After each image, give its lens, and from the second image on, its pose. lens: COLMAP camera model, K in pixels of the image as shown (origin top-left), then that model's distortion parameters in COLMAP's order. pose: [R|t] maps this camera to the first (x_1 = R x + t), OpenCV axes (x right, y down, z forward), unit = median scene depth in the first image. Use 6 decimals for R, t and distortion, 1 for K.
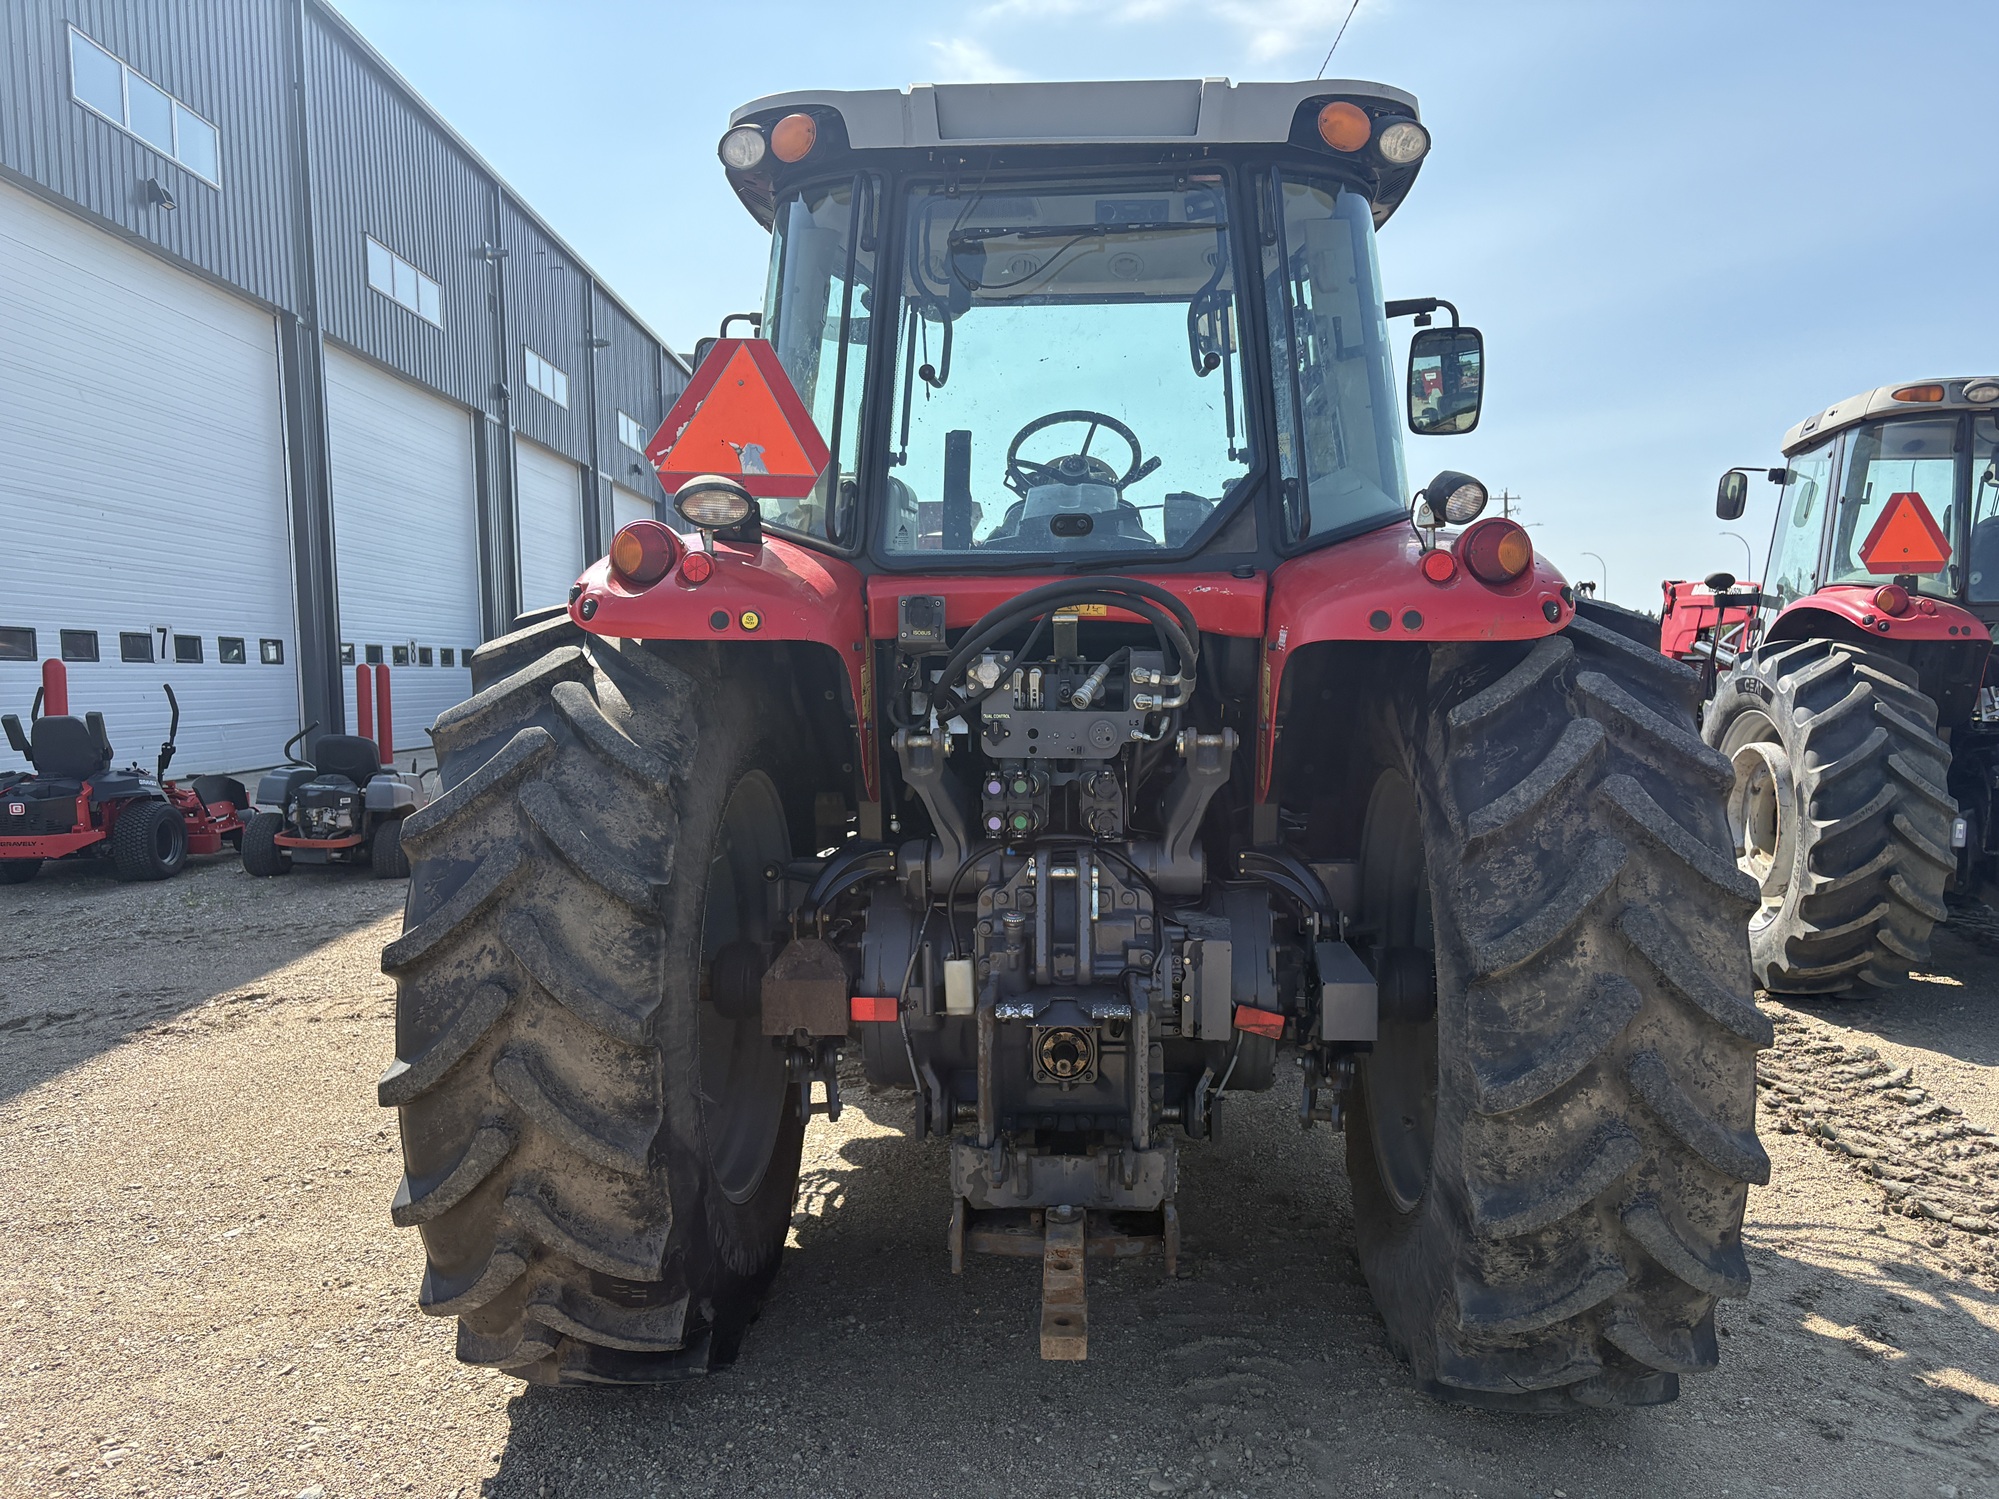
lens RADIAL K [[1580.9, 0, 999.5], [0, 1580.9, 749.5], [0, 0, 1]] dist [0.005044, 0.002047]
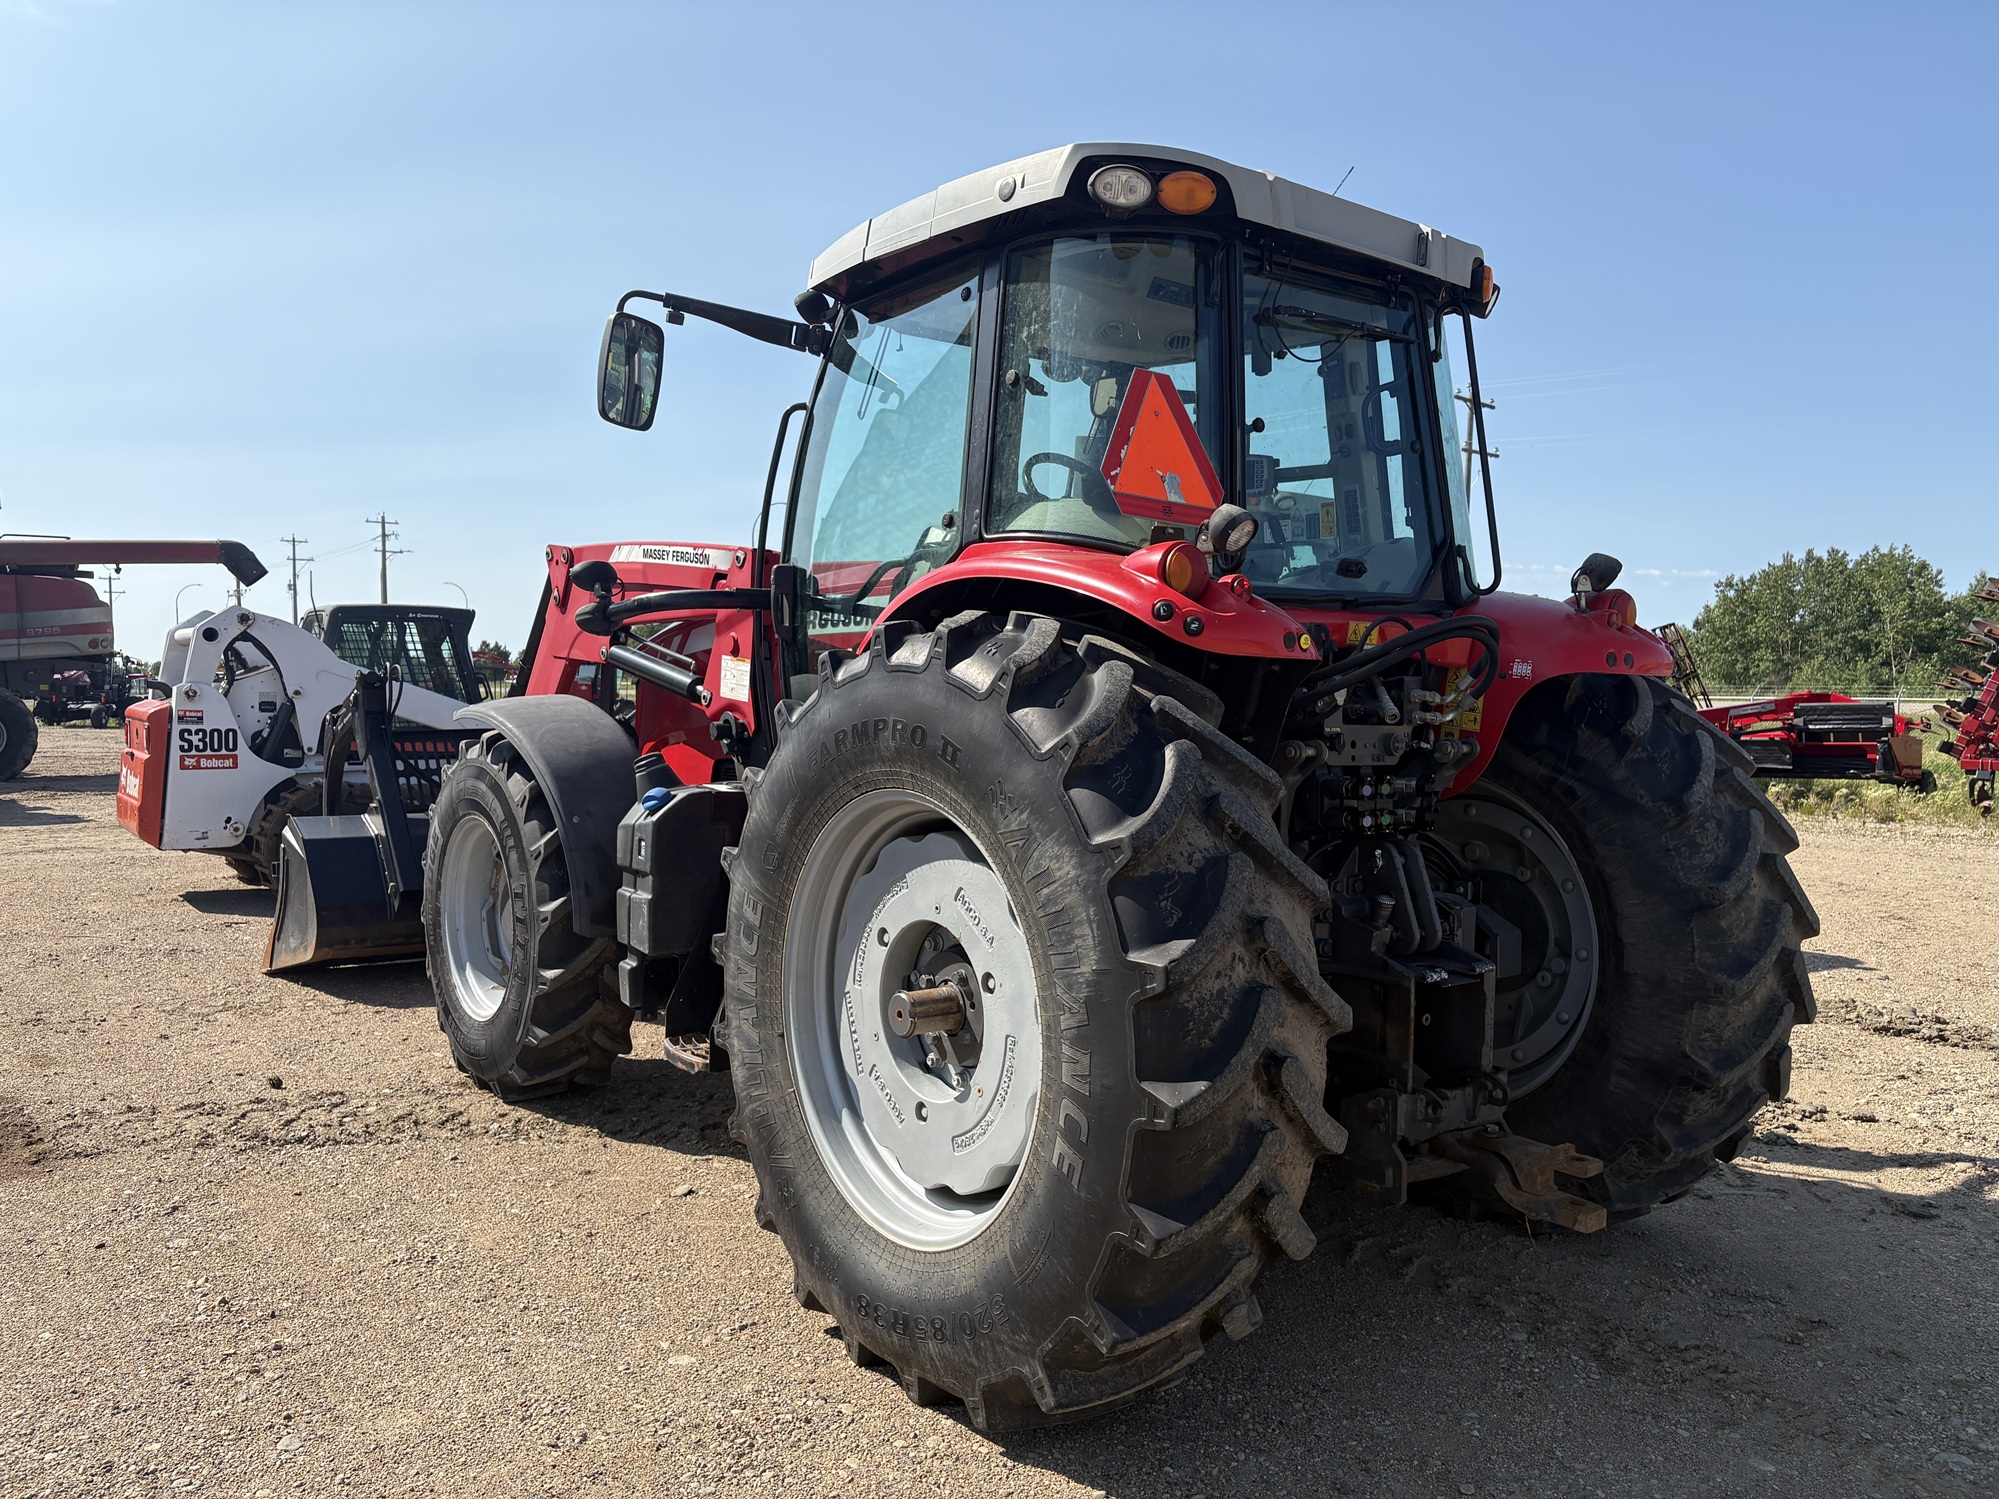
lens RADIAL K [[1537.6, 0, 999.5], [0, 1537.6, 749.5], [0, 0, 1]] dist [0.035210, -0.006286]
pose [[0.740294, -0.007517, 0.672241, -1.084021], [0.019473, 0.999758, -0.010265, 0.000603], [-0.672001, 0.020690, 0.740261, 0.364727]]
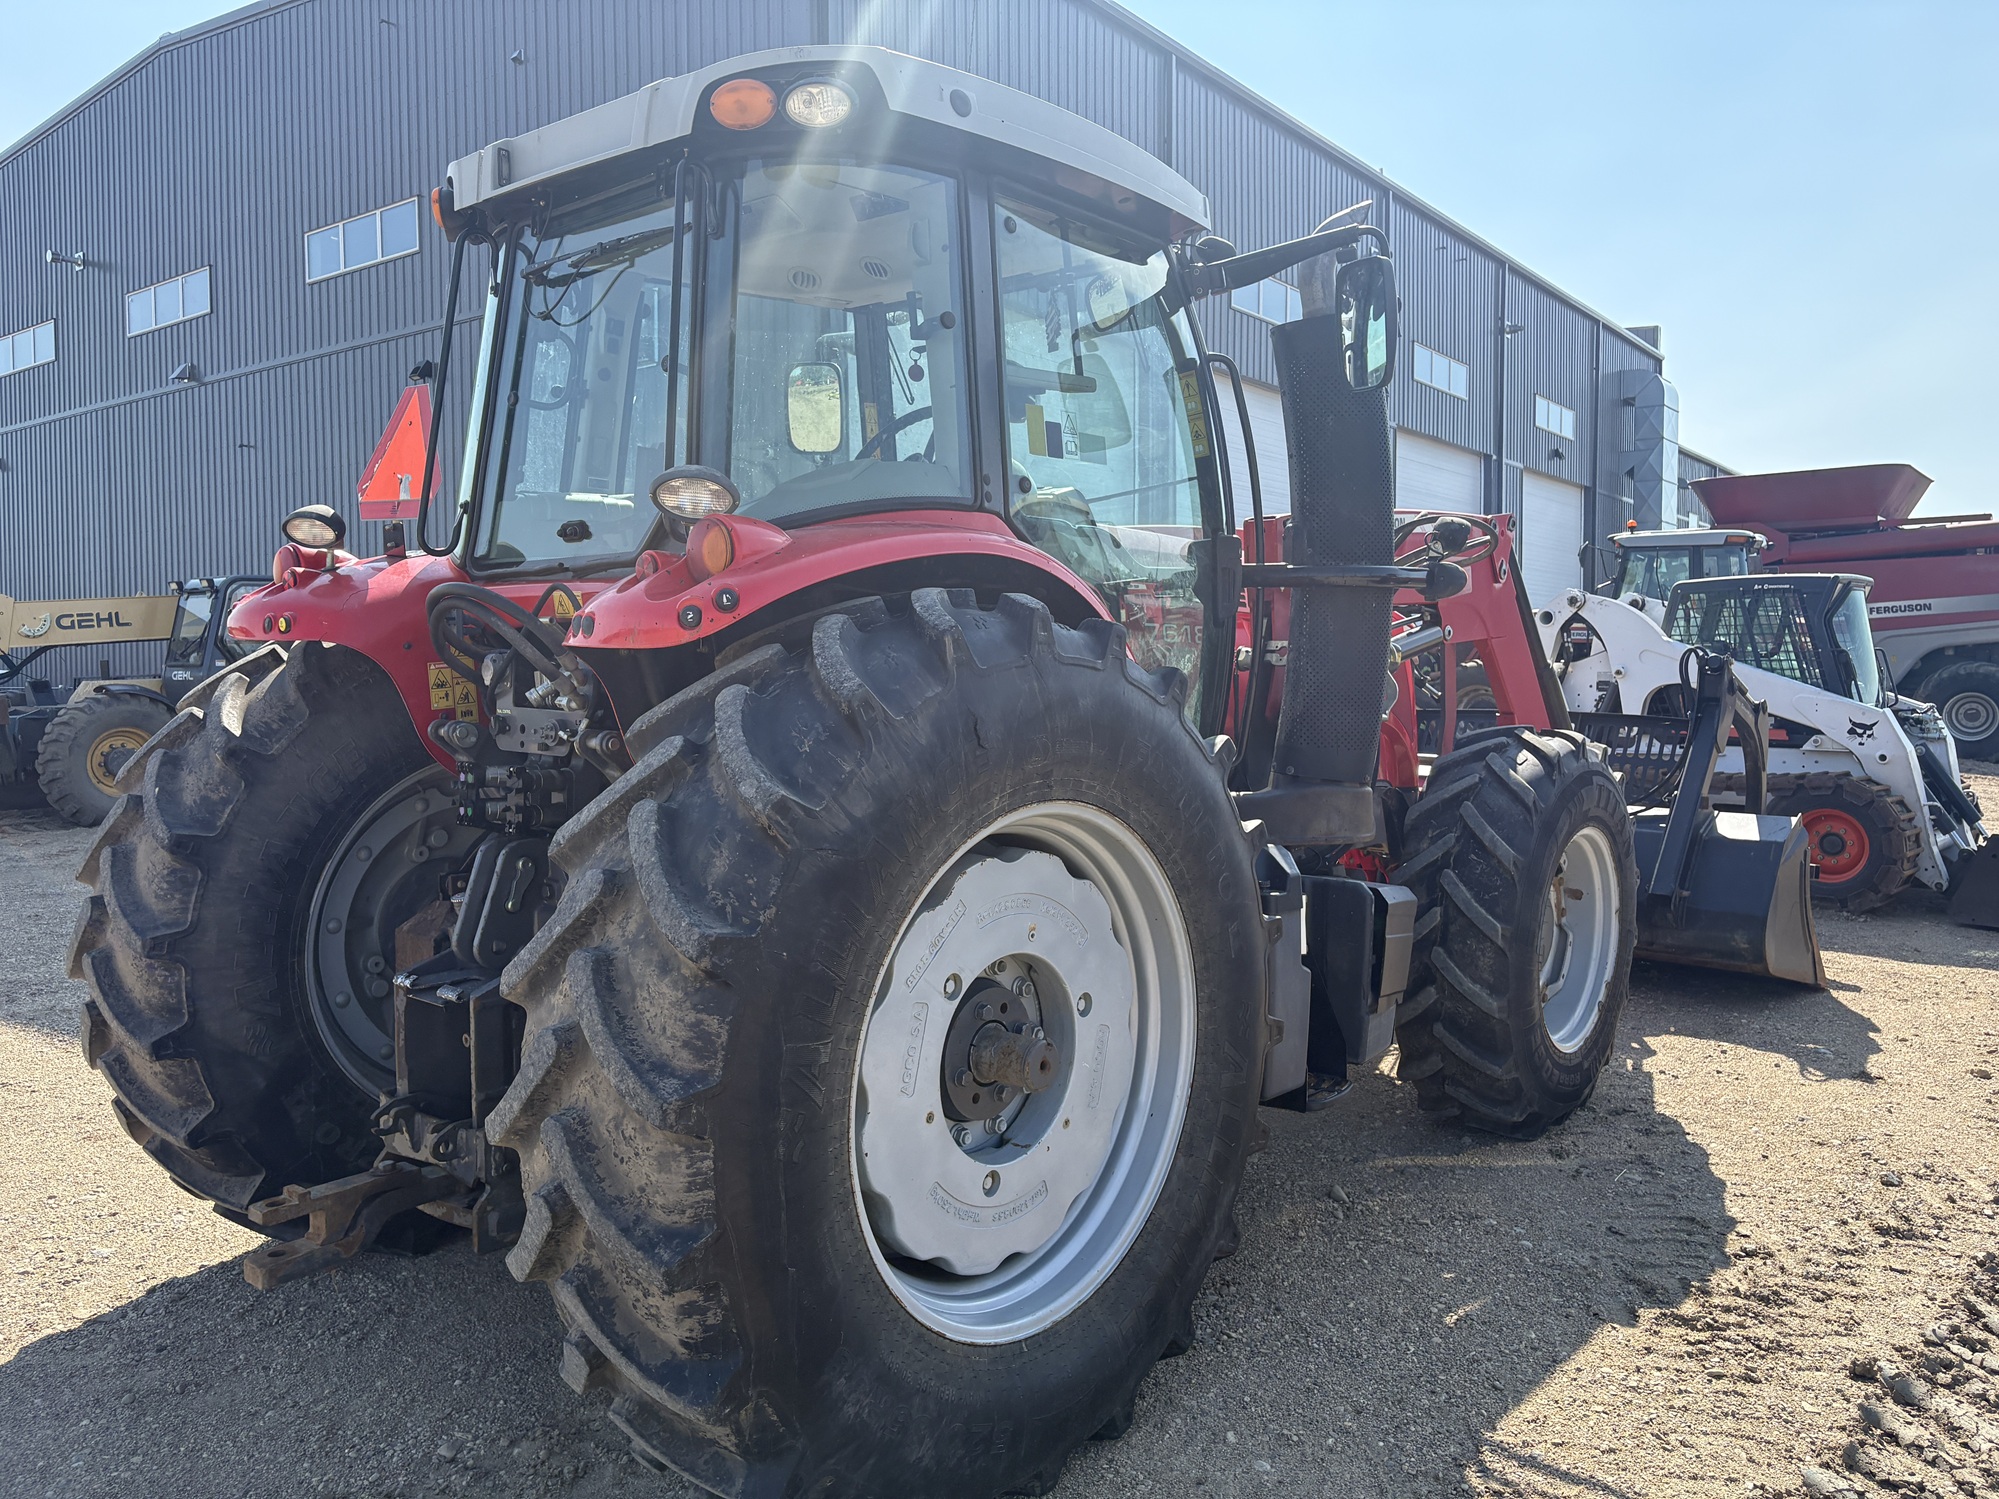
lens RADIAL K [[1537.6, 0, 999.5], [0, 1537.6, 749.5], [0, 0, 1]] dist [0.035210, -0.006286]
pose [[0.785028, 0.049740, -0.617460, 1.048604], [-0.043872, 0.998732, 0.024675, -0.041200], [0.617905, 0.007719, 0.786215, 0.427282]]
